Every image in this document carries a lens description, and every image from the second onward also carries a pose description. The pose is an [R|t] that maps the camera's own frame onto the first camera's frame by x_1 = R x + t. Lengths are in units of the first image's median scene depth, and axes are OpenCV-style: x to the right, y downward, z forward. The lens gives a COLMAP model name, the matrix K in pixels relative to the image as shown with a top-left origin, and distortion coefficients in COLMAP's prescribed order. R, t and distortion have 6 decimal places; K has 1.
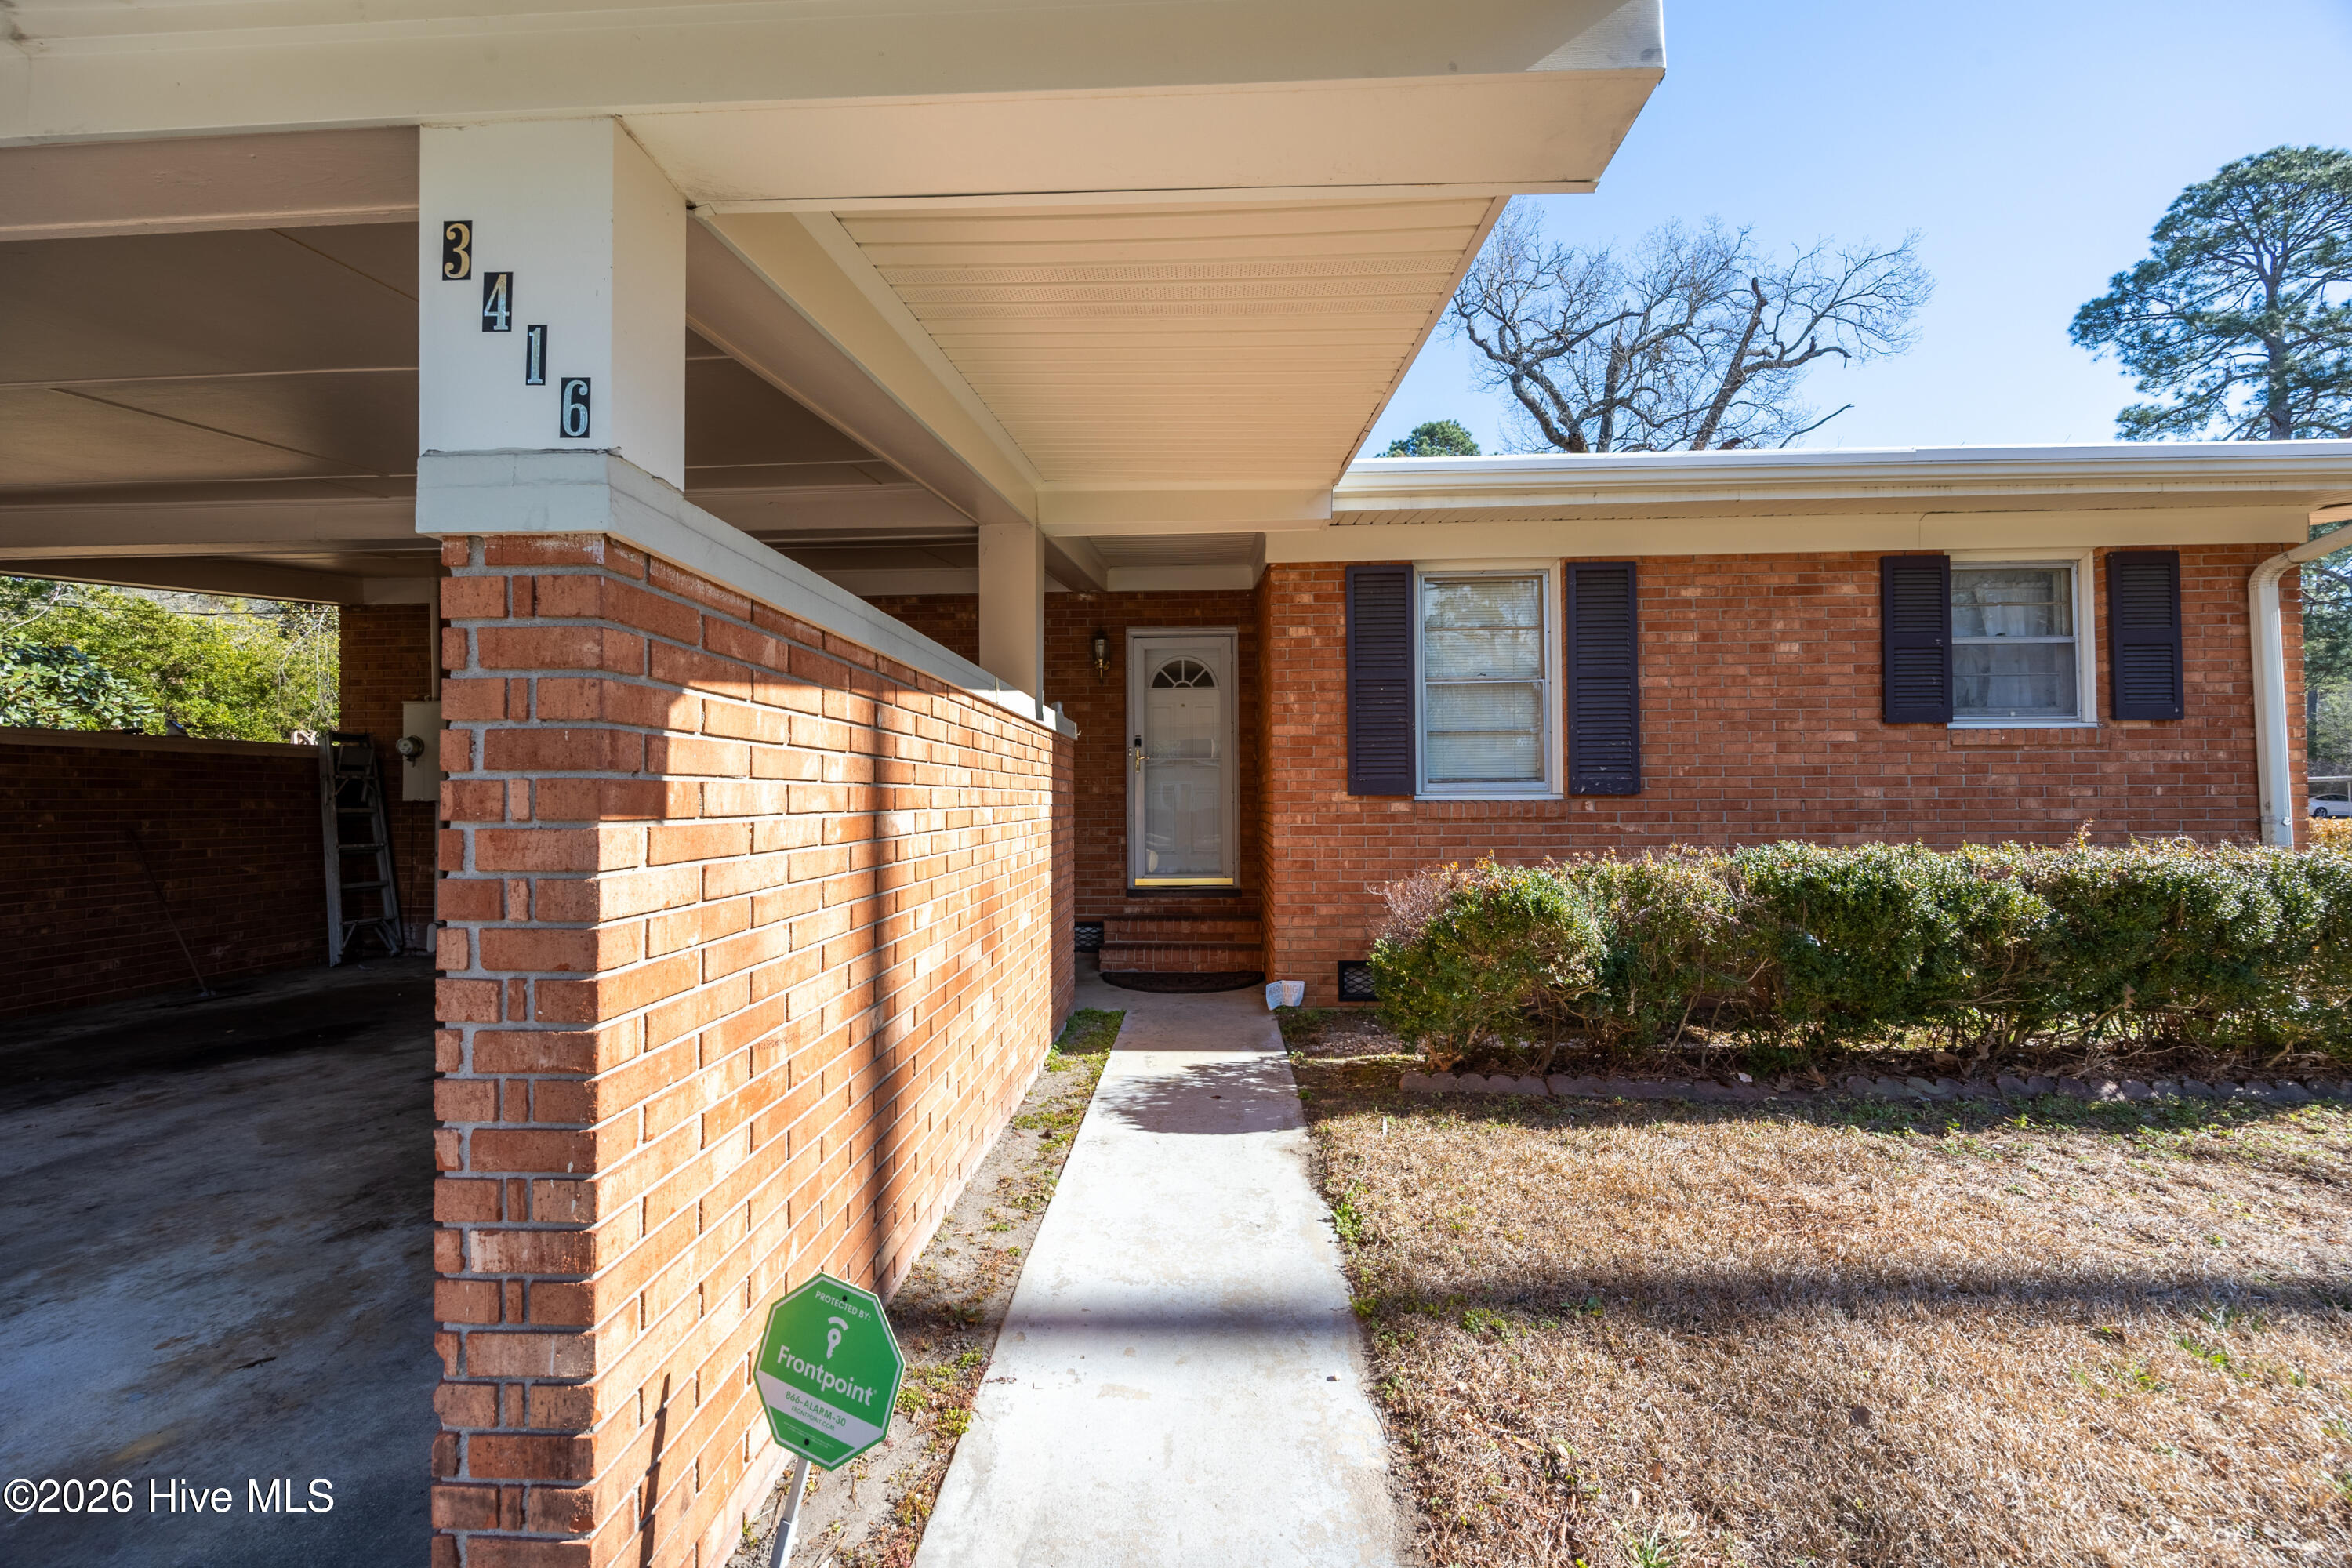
lens RADIAL K [[918.6, 0, 1176.0], [0, 918.6, 784.0], [0, 0, 1]] dist [-0.000767, -0.000146]
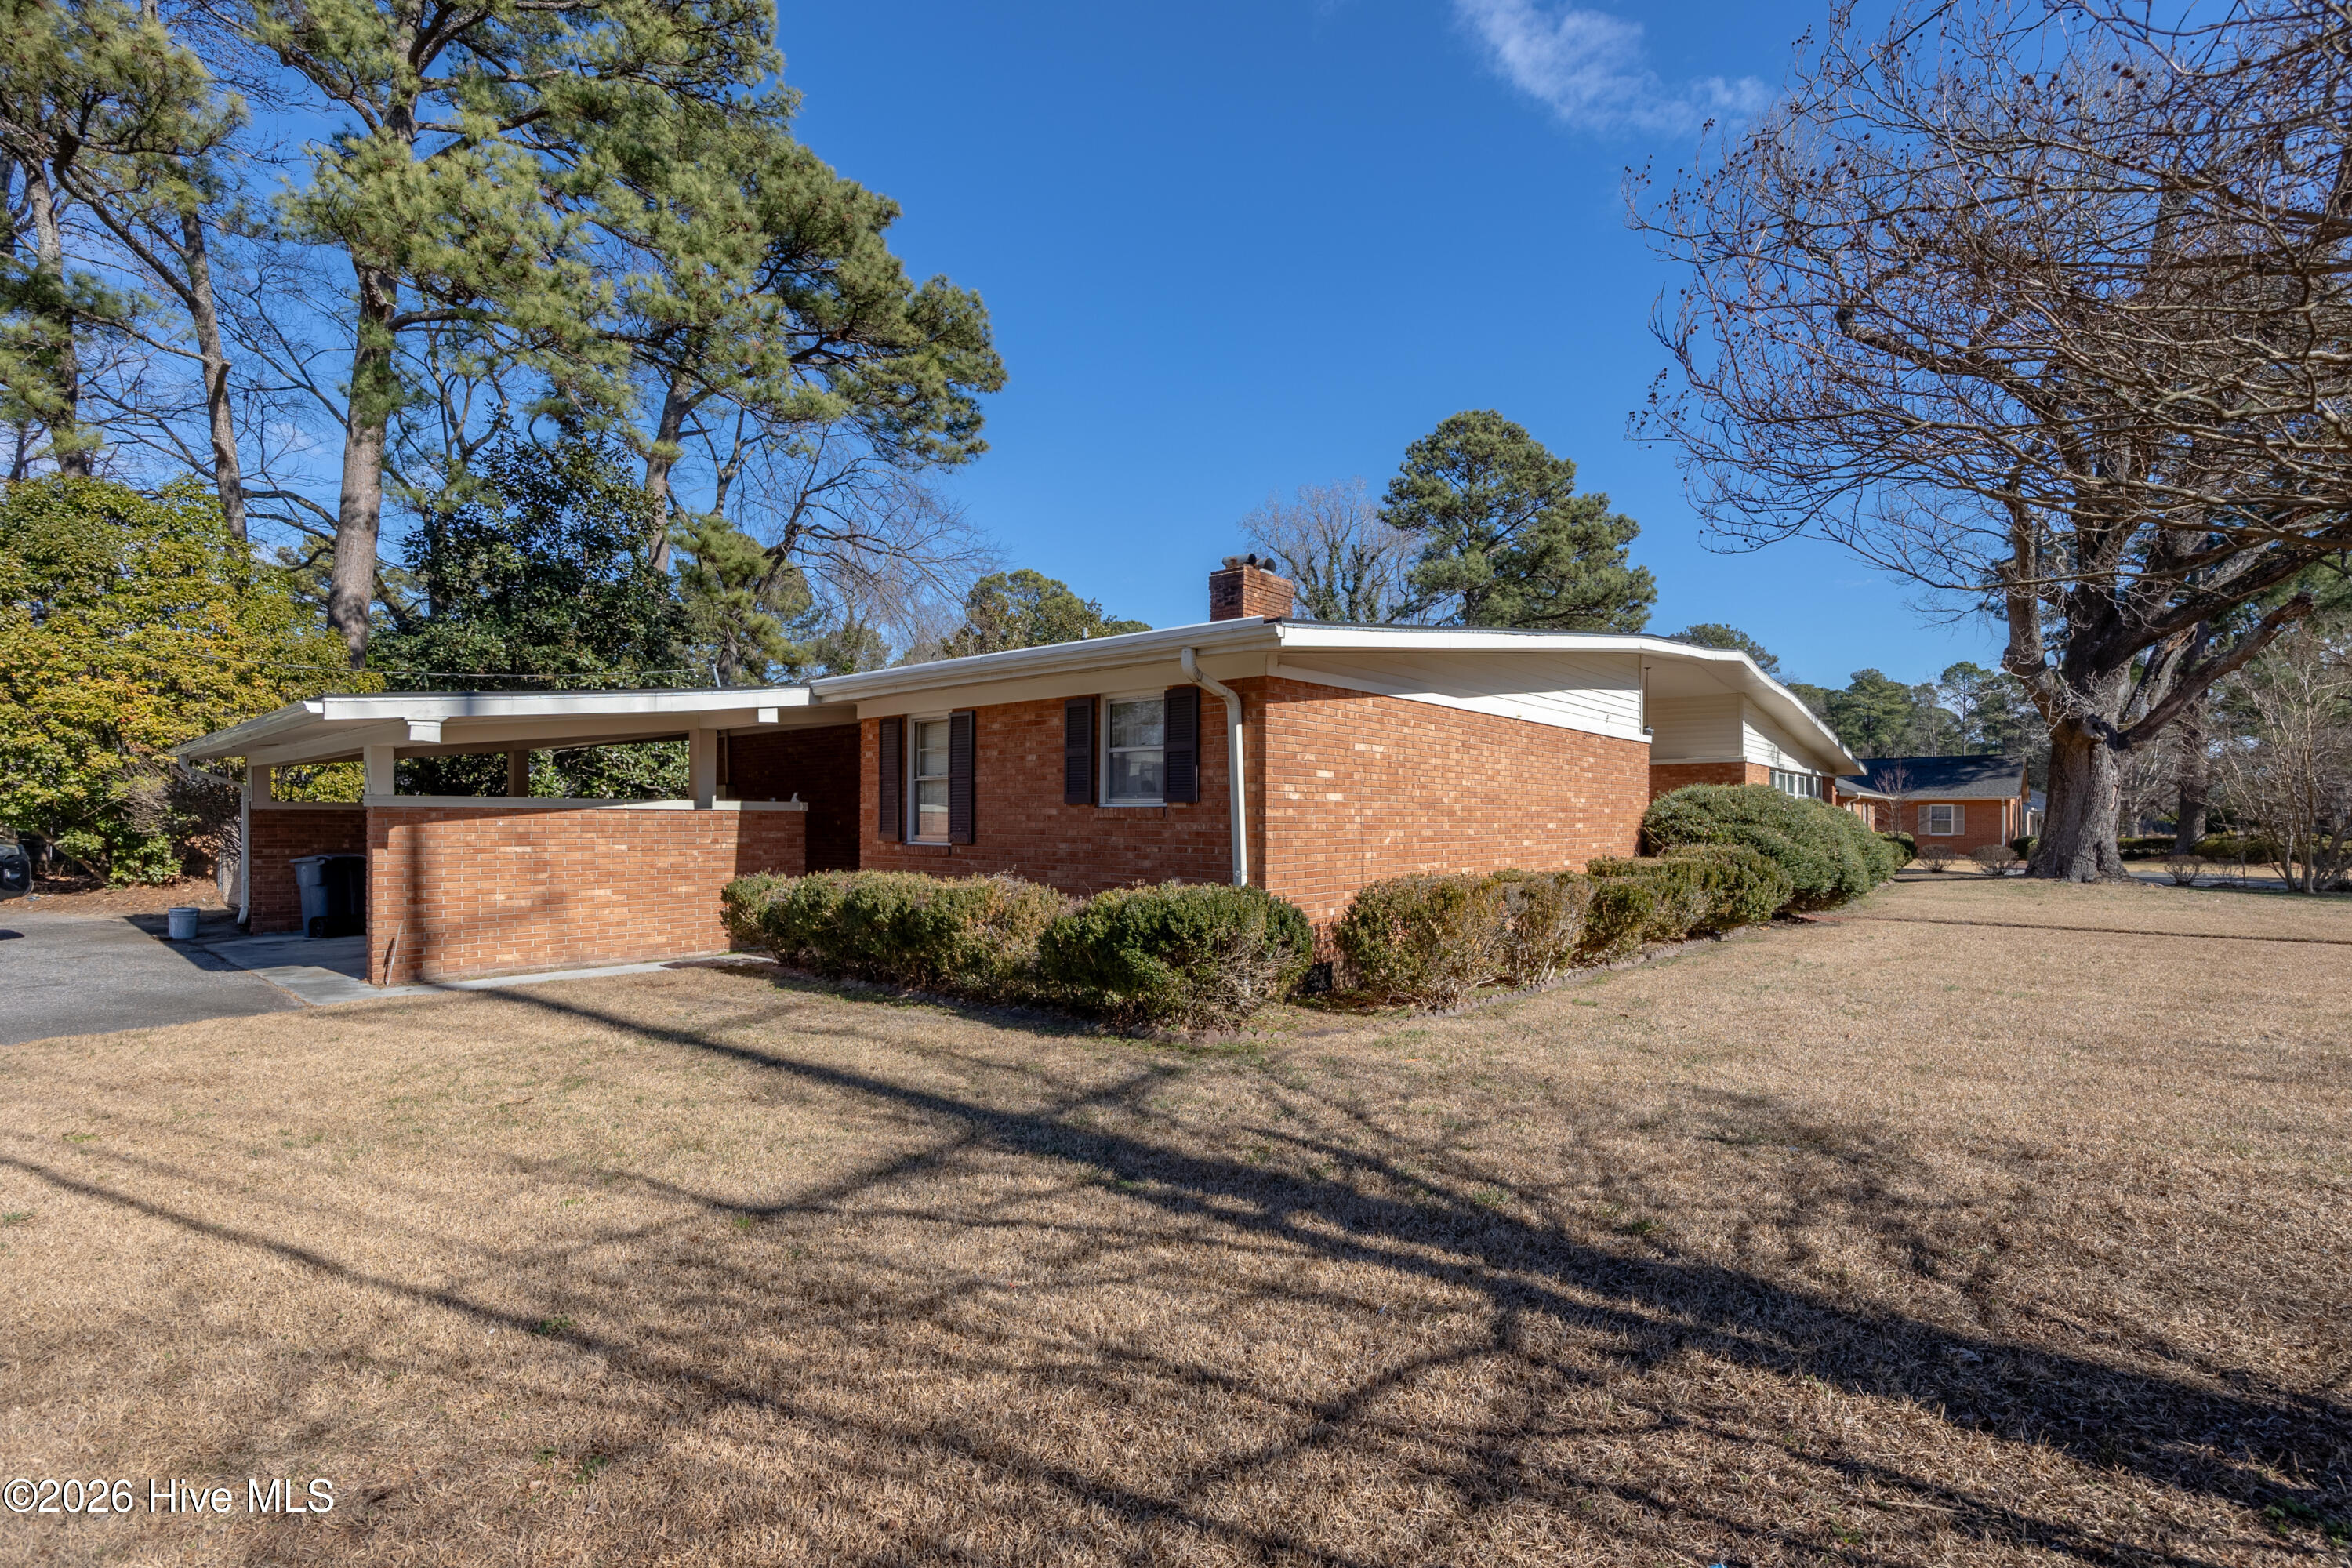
lens RADIAL K [[1045.9, 0, 1178.0], [0, 1045.9, 817.7], [0, 0, 1]] dist [-0.015885, 0.000215]
pose [[0.798833, 0.005919, -0.601524, 2.036291], [0.001485, 0.999929, 0.011812, -0.062220], [0.601551, -0.010329, 0.798767, -0.356925]]
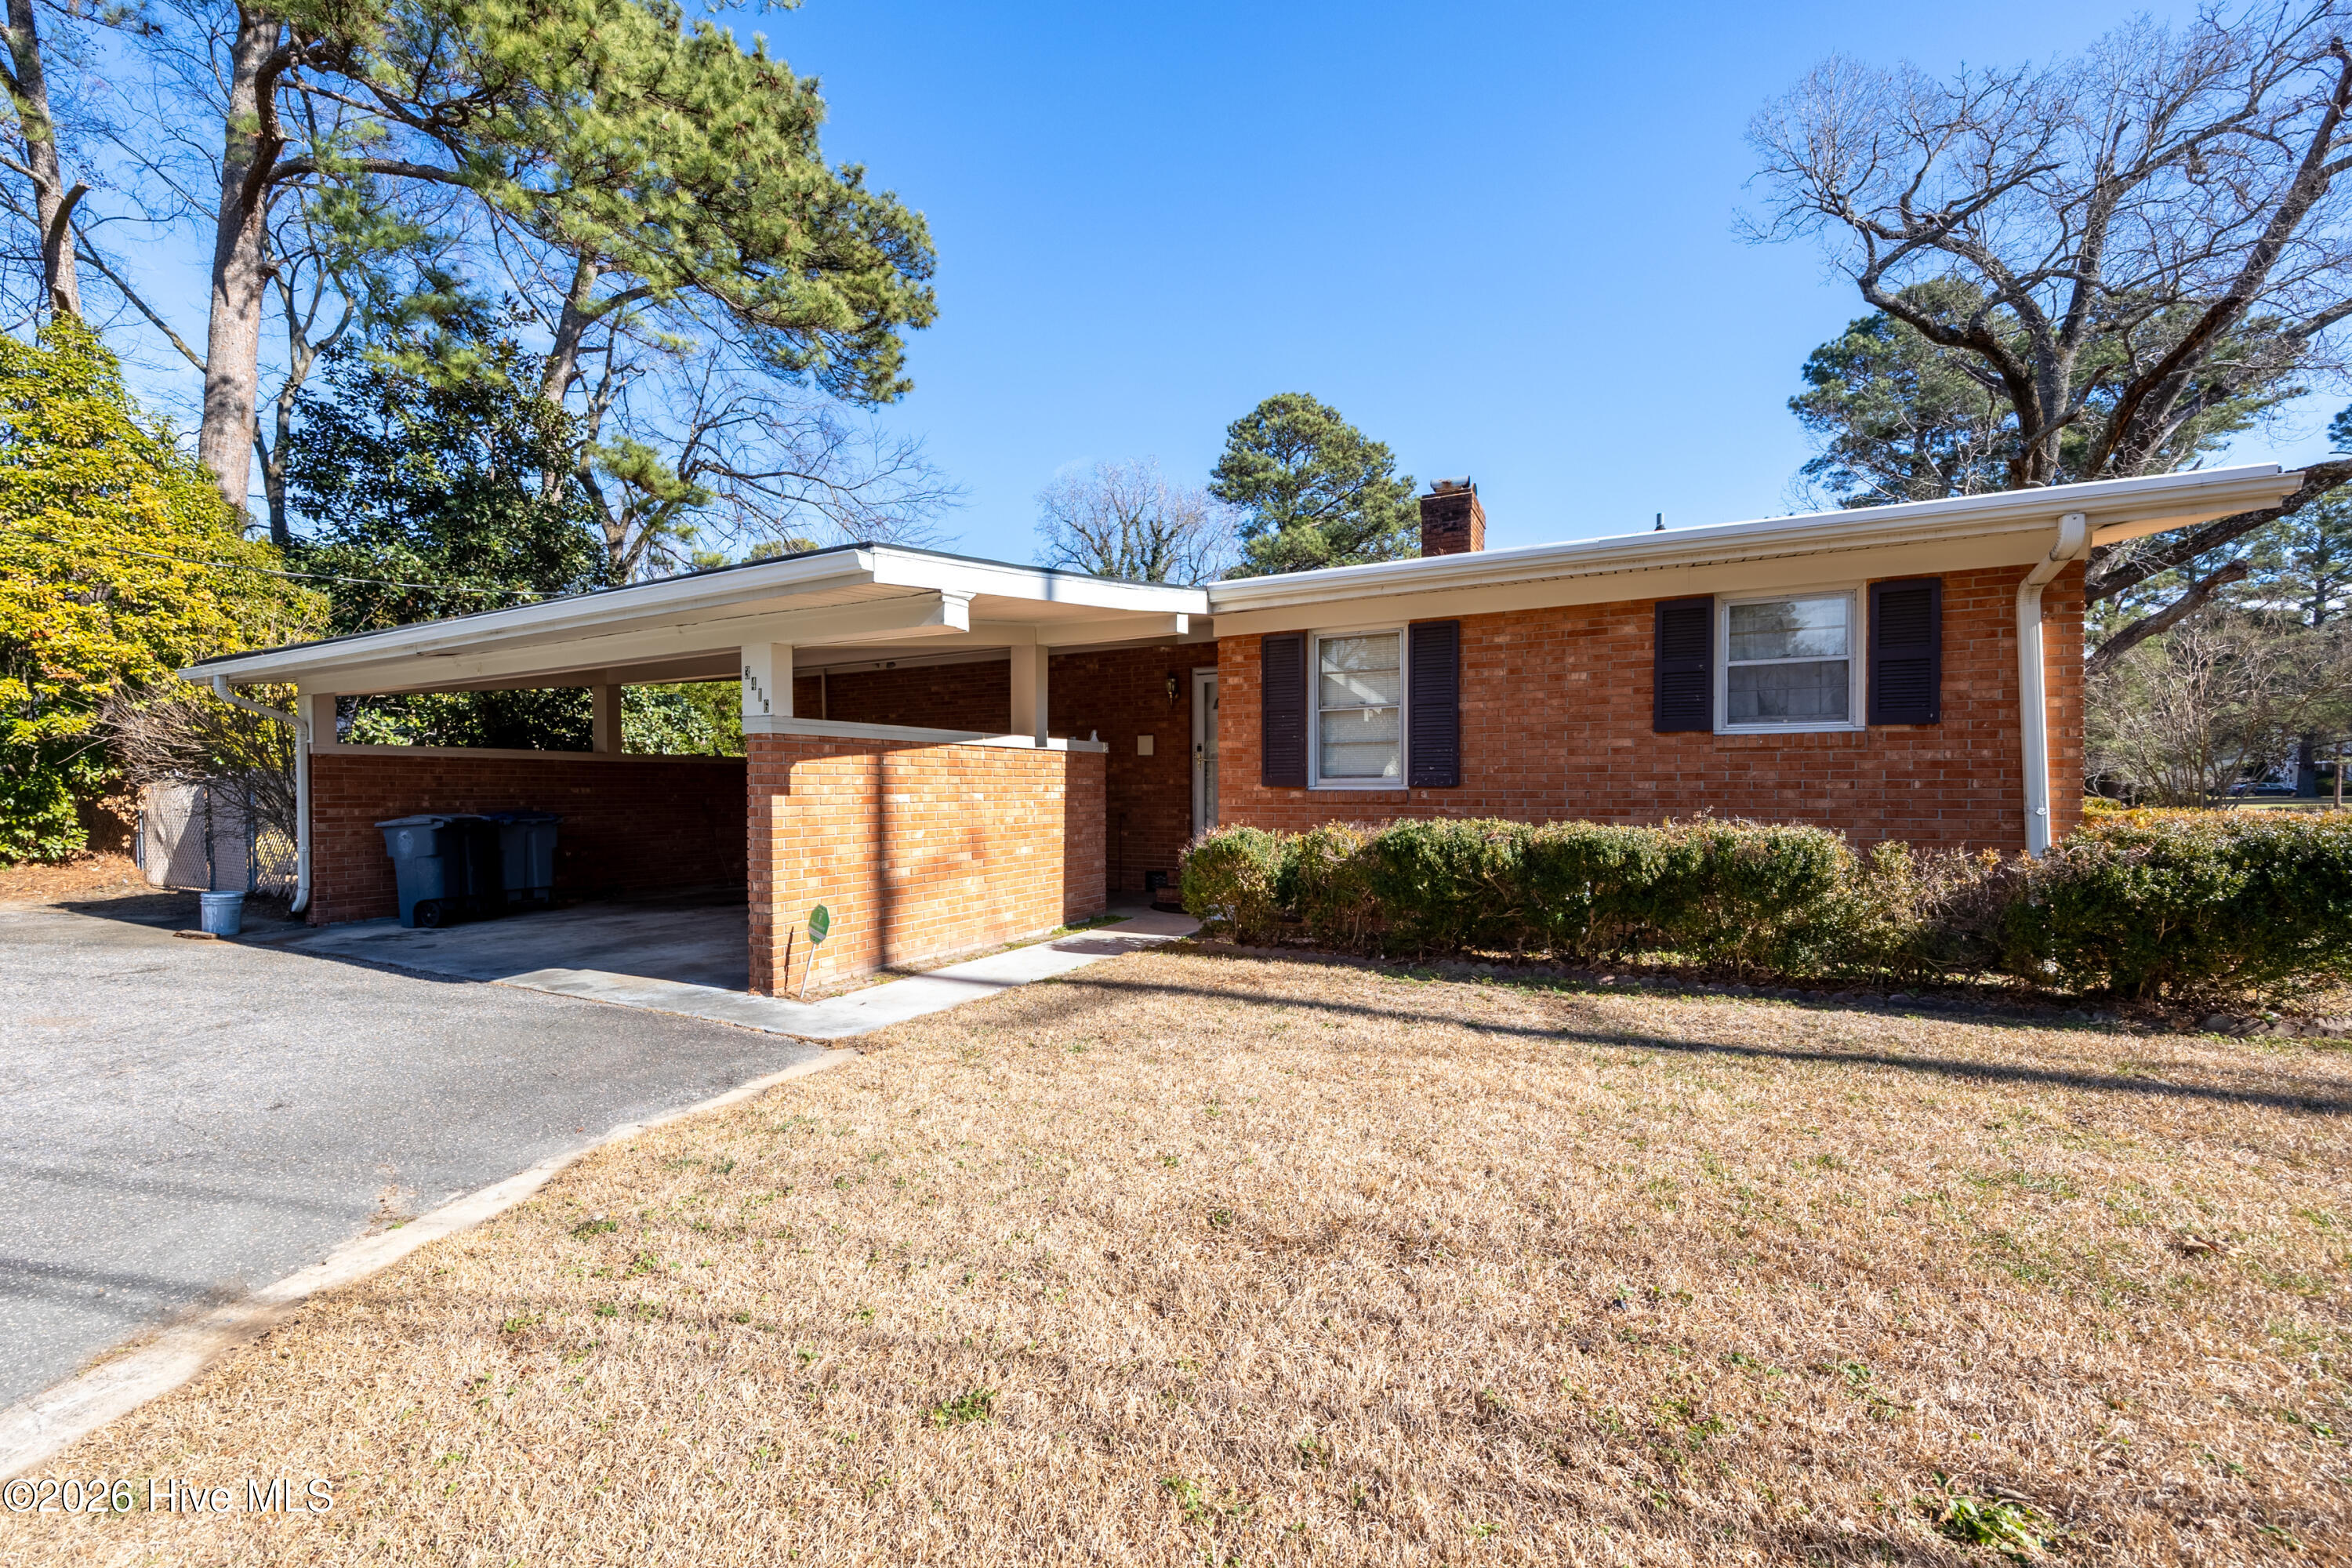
lens RADIAL K [[981.9, 0, 1075.6], [0, 981.9, 795.5], [0, 0, 1]] dist [-0.000659, -0.000034]
pose [[0.883083, 0.006171, -0.469176, 0.700672], [0.006469, 0.999658, 0.025323, -0.016917], [0.469172, -0.025398, 0.882742, -0.609235]]
